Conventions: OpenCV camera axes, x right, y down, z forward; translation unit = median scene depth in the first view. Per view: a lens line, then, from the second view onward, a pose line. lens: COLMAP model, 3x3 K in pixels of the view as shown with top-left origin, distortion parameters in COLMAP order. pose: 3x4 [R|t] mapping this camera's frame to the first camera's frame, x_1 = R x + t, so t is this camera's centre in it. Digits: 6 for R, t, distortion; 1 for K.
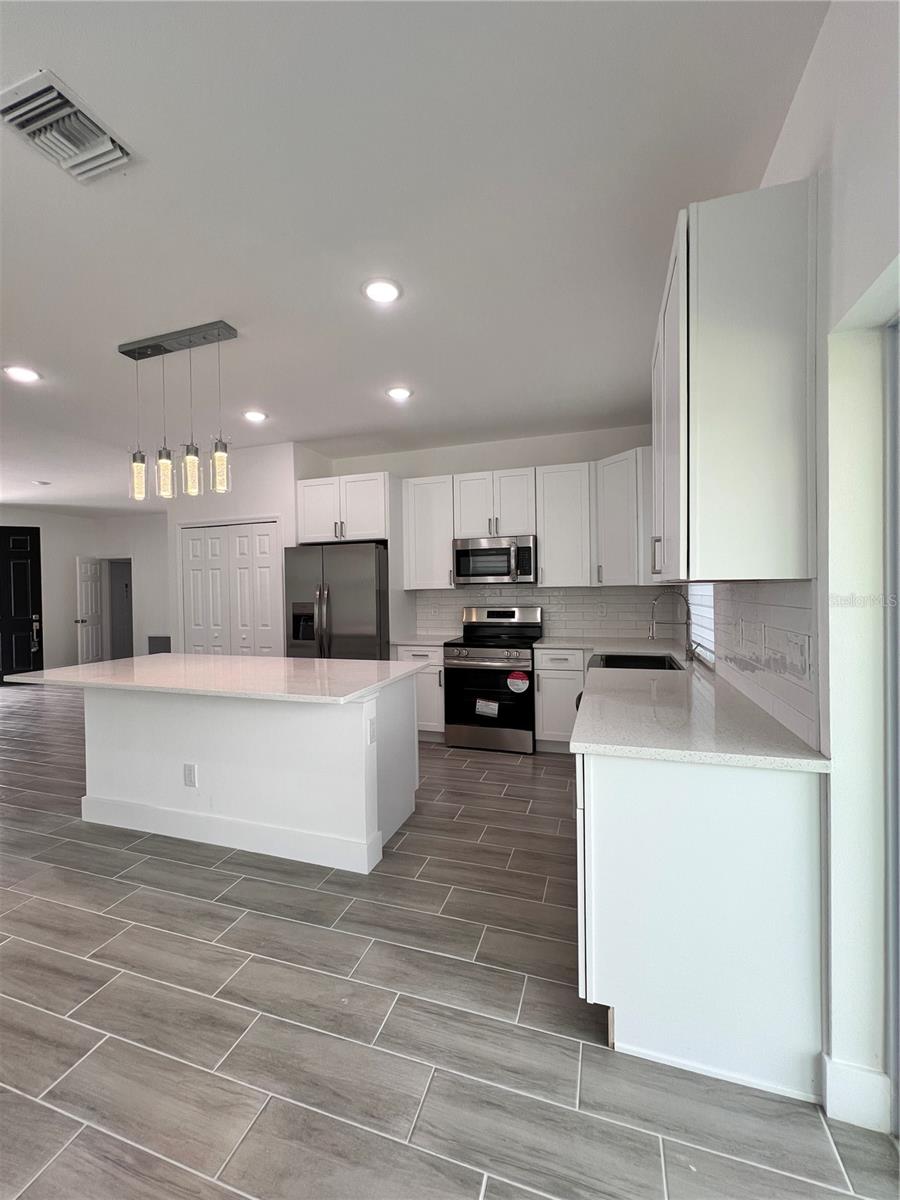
lens RADIAL K [[485.0, 0, 454.0], [0, 485.0, 597.3], [0, 0, 1]] dist [-0.003278, 0.001181]
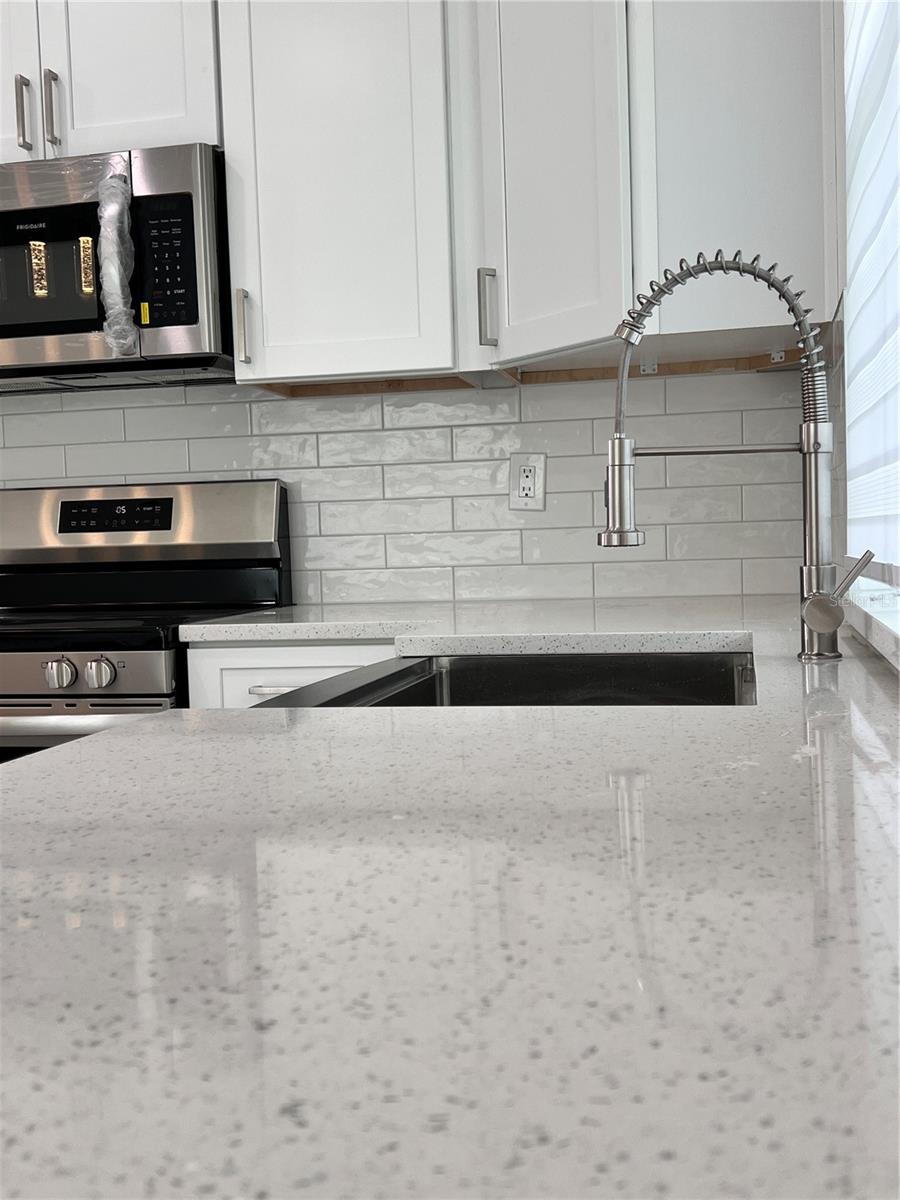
lens RADIAL K [[1338.9, 0, 450.5], [0, 1338.9, 603.3], [0, 0, 1]] dist [0.026408, 0.000000]
pose [[0.995198, -0.020101, 0.095795, 0.293409], [0.016767, 0.999230, 0.035480, 0.087325], [-0.096434, -0.033704, 0.994769, 0.504022]]
